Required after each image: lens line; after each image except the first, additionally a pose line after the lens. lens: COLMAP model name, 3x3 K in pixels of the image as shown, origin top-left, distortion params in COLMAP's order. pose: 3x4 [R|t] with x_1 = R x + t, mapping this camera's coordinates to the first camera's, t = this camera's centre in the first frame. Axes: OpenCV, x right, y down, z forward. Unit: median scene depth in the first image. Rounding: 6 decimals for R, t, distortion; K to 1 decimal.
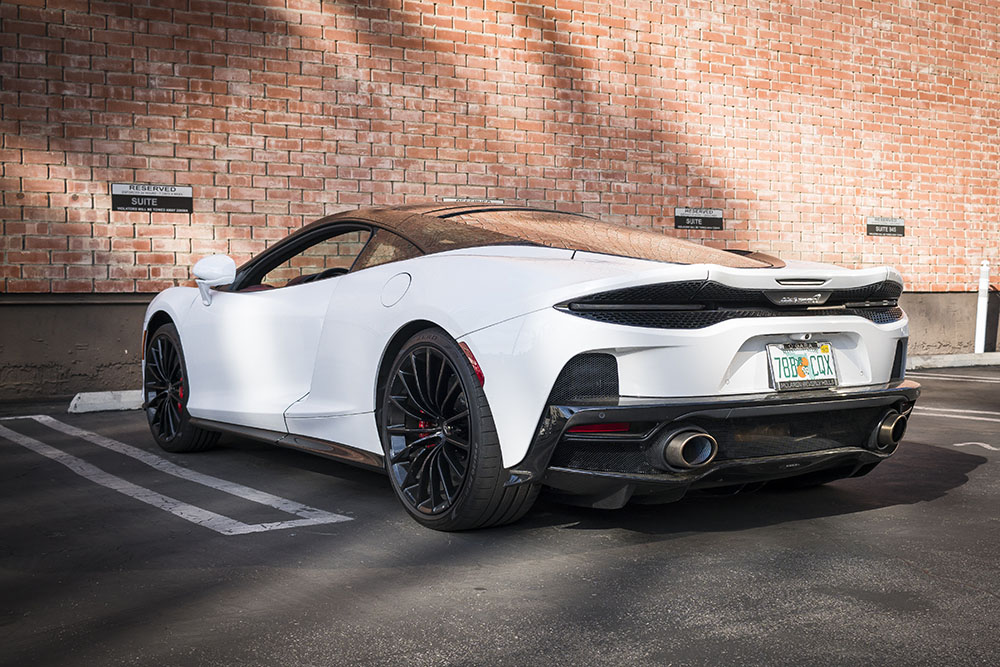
lens RADIAL K [[1305.9, 0, 557.7], [0, 1305.9, 335.9], [0, 0, 1]] dist [-0.079340, 0.110786]
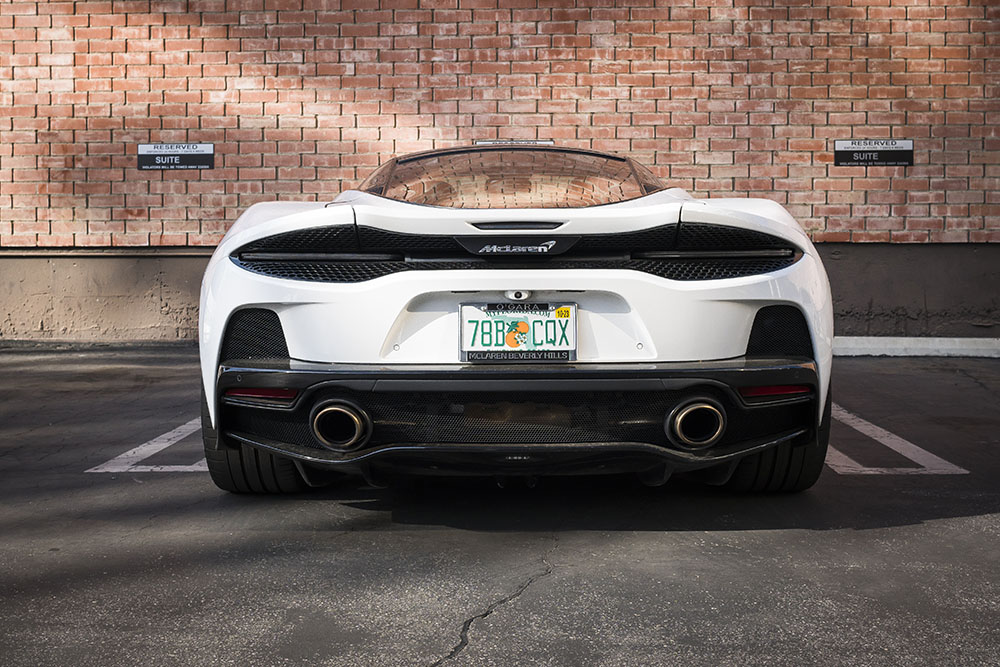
lens RADIAL K [[1277.4, 0, 497.9], [0, 1277.4, 305.6], [0, 0, 1]] dist [-0.080995, 0.093630]
pose [[0.807364, 0.024923, -0.589527, 0.279002], [-0.017206, 0.999677, 0.018698, -0.003269], [0.589802, -0.004952, 0.807533, 0.162620]]
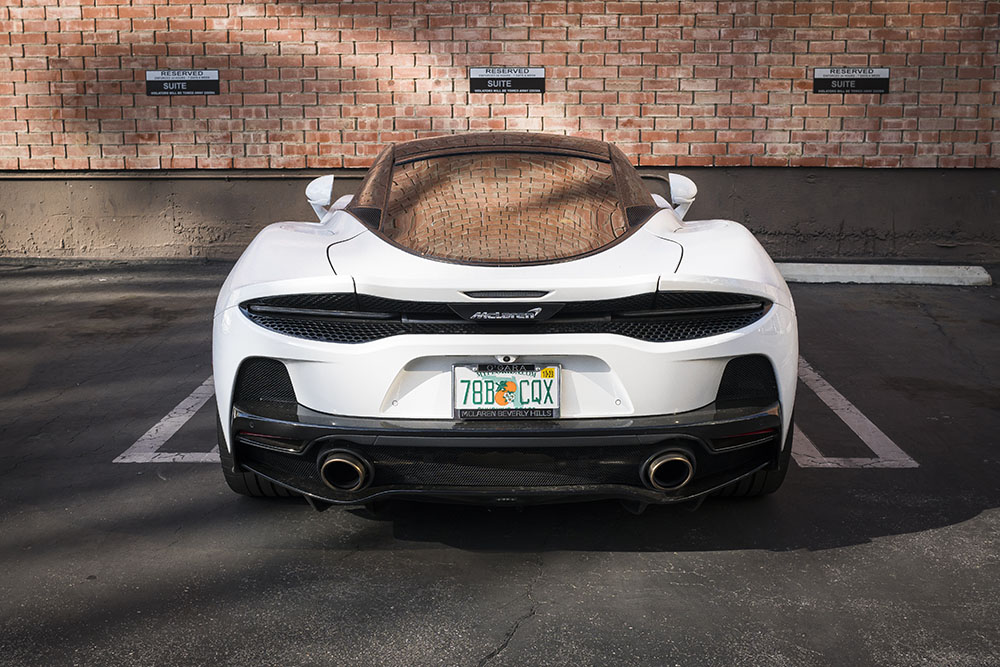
lens RADIAL K [[1199.9, 0, 492.7], [0, 1199.9, 349.9], [0, 0, 1]] dist [-0.080052, 0.097913]
pose [[0.807314, 0.120932, -0.577598, 0.279304], [-0.017210, 0.983186, 0.181796, -0.064908], [0.589871, -0.136826, 0.795821, 0.162794]]
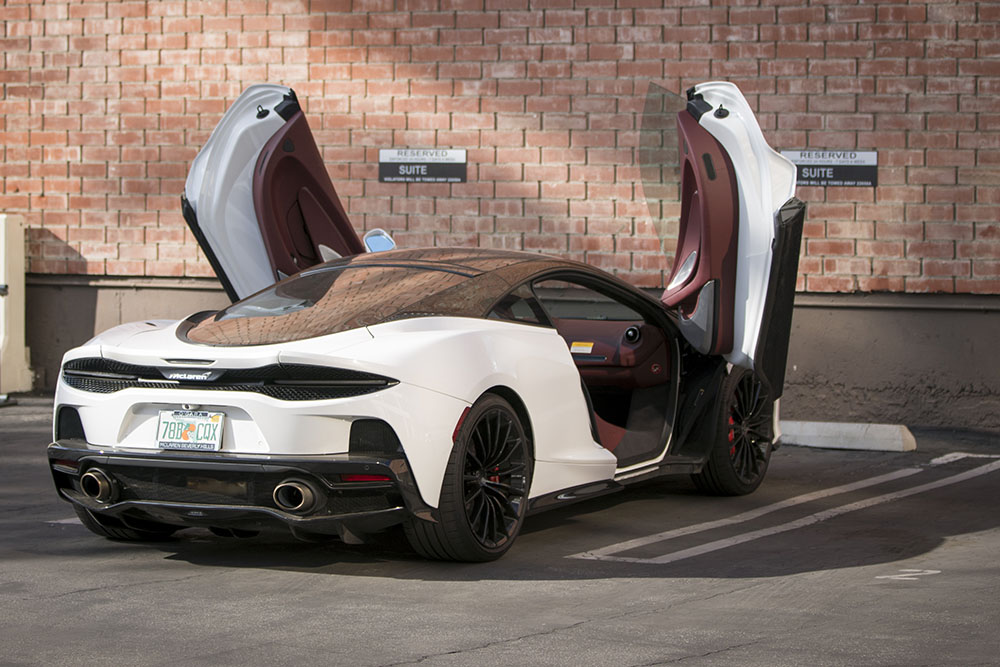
lens RADIAL K [[3543.3, 0, 500.0], [0, 3543.3, 333.5], [0, 0, 1]] dist [-0.332385, 0.964761]
pose [[0.445706, 0.055784, -0.893440, 1.433398], [-0.026632, 0.998441, 0.049055, -0.104280], [0.894783, 0.001930, 0.446497, -0.093200]]
